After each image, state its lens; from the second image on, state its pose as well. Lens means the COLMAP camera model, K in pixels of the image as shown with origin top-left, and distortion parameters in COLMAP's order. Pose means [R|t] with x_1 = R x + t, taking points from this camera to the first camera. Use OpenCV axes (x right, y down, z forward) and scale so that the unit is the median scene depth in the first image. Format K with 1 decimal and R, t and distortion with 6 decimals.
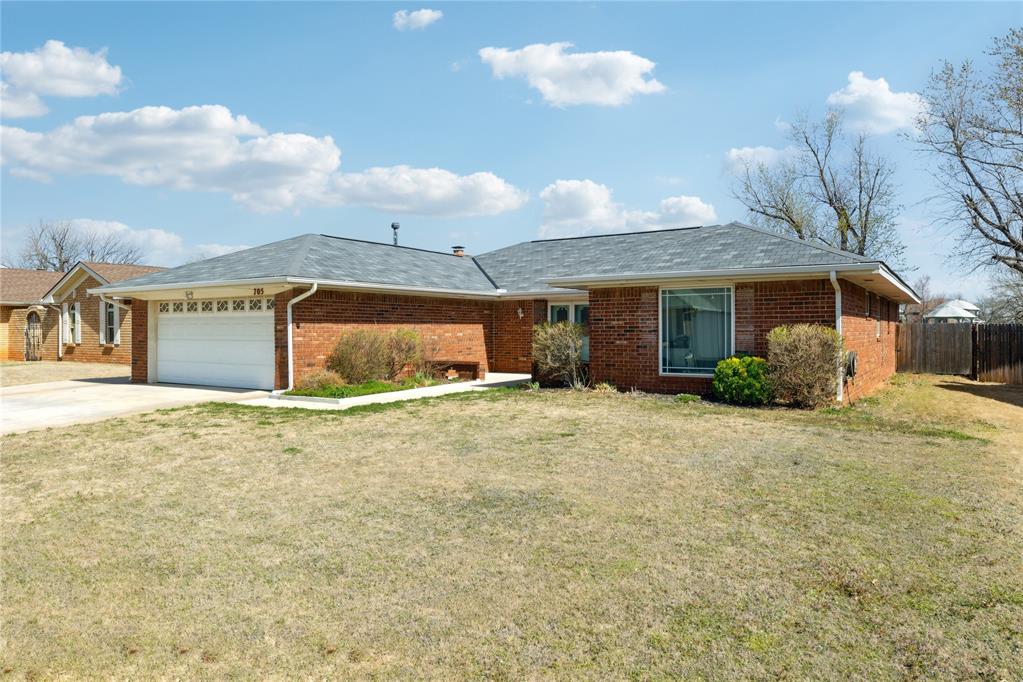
lens RADIAL K [[659.0, 0, 512.1], [0, 659.0, 335.0], [0, 0, 1]] dist [-0.000530, 0.002632]
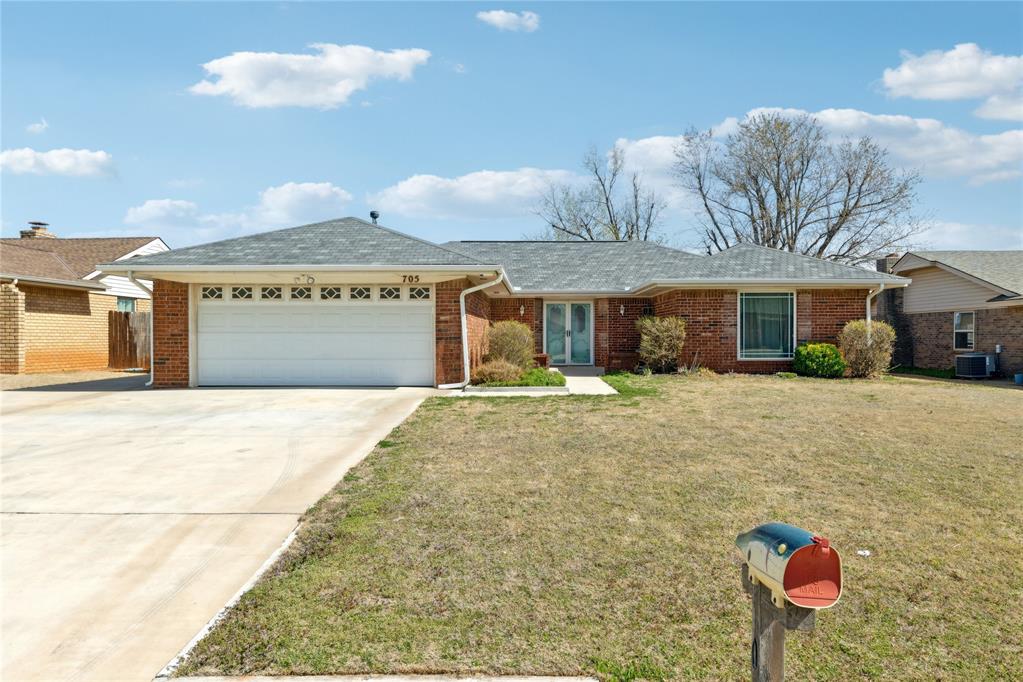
lens RADIAL K [[659.0, 0, 518.6], [0, 659.0, 339.3], [0, 0, 1]] dist [-0.000530, 0.002632]
pose [[0.849205, -0.001701, 0.528061, -0.756473], [0.002775, 0.999995, -0.001242, 0.020466], [-0.528057, 0.002520, 0.849205, 0.138881]]
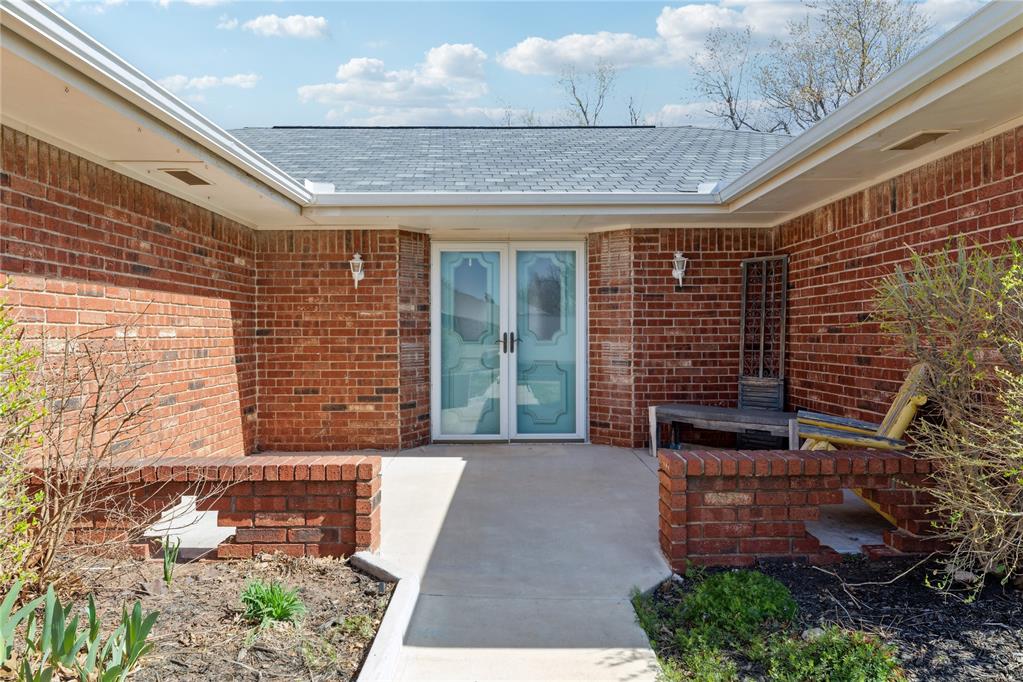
lens RADIAL K [[659.0, 0, 505.9], [0, 659.0, 338.1], [0, 0, 1]] dist [-0.000530, 0.002632]
pose [[0.837830, -0.005858, 0.545899, -0.143017], [0.006818, 0.999977, 0.000266, 0.002285], [-0.545888, 0.003499, 0.837851, 0.936628]]
